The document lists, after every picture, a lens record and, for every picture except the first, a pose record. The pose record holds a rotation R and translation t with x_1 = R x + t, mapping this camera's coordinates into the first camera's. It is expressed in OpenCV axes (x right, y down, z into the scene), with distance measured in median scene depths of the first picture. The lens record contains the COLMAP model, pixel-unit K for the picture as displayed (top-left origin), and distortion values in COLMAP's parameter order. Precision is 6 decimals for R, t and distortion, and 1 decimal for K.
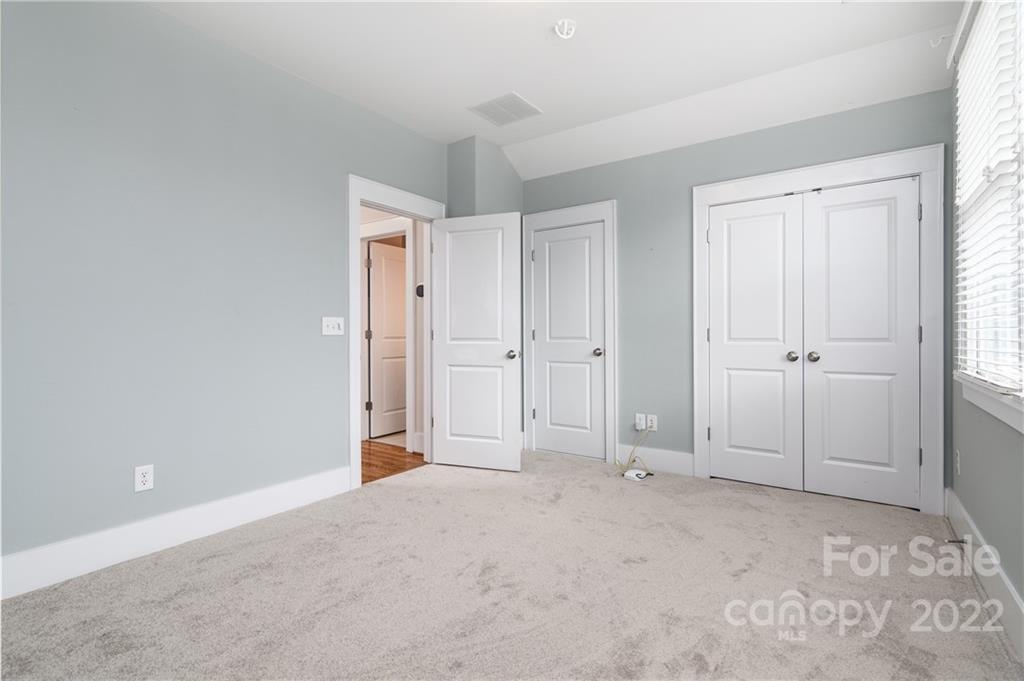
lens RADIAL K [[493.6, 0, 521.6], [0, 493.6, 339.8], [0, 0, 1]] dist [0.004497, 0.000911]
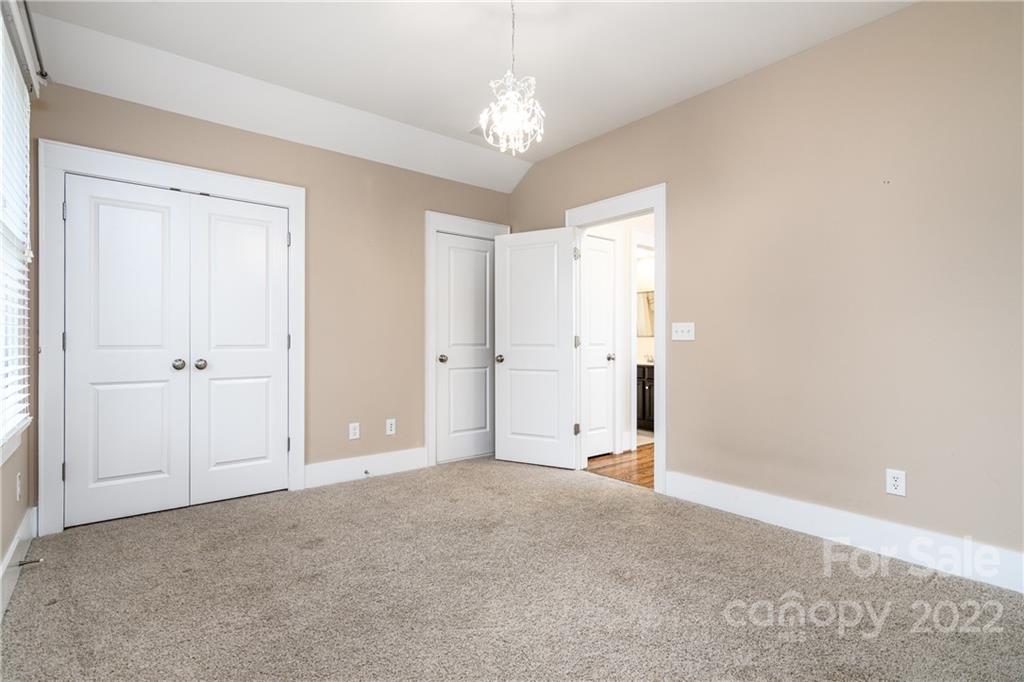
lens RADIAL K [[493.6, 0, 522.6], [0, 493.6, 339.3], [0, 0, 1]] dist [0.004497, 0.000911]
pose [[0.270902, 0.009124, 0.962564, -0.178703], [0.005598, 0.999923, -0.011054, -0.000248], [-0.962591, 0.008383, 0.270830, 0.126320]]
